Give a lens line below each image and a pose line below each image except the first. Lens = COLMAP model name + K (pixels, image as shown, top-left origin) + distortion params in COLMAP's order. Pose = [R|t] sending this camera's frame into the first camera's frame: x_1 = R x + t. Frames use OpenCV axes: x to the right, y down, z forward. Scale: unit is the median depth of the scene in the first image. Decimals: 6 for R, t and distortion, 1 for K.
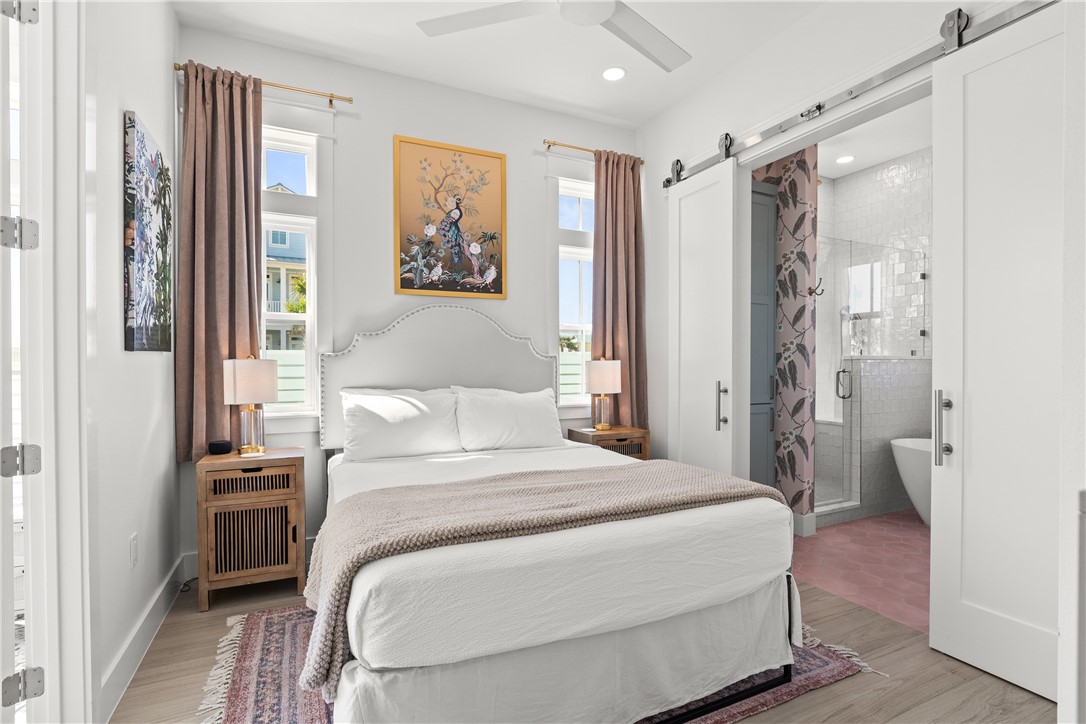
lens RADIAL K [[517.2, 0, 548.1], [0, 517.2, 368.9], [0, 0, 1]] dist [-0.002474, -0.000270]
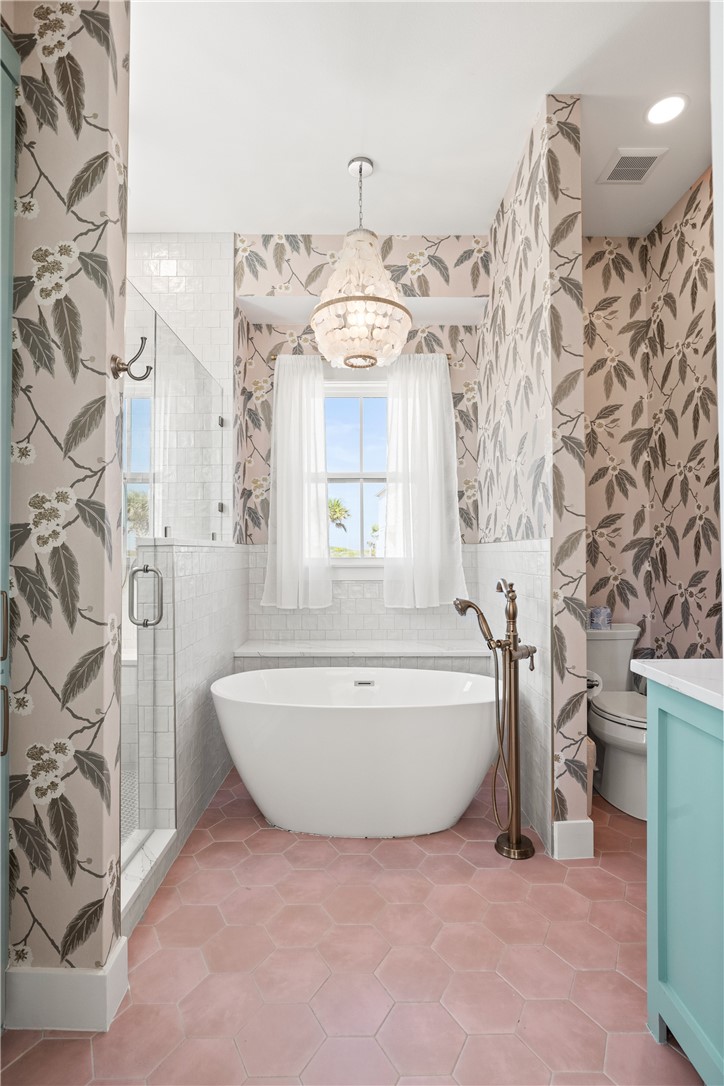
lens RADIAL K [[529.1, 0, 362.0], [0, 529.1, 543.0], [0, 0, 1]] dist [-0.011924, 0.001467]
pose [[0.420345, 0.013030, 0.907271, 0.223926], [0.015674, 0.999643, -0.021619, -0.006845], [-0.907229, 0.023308, 0.419991, 0.652484]]
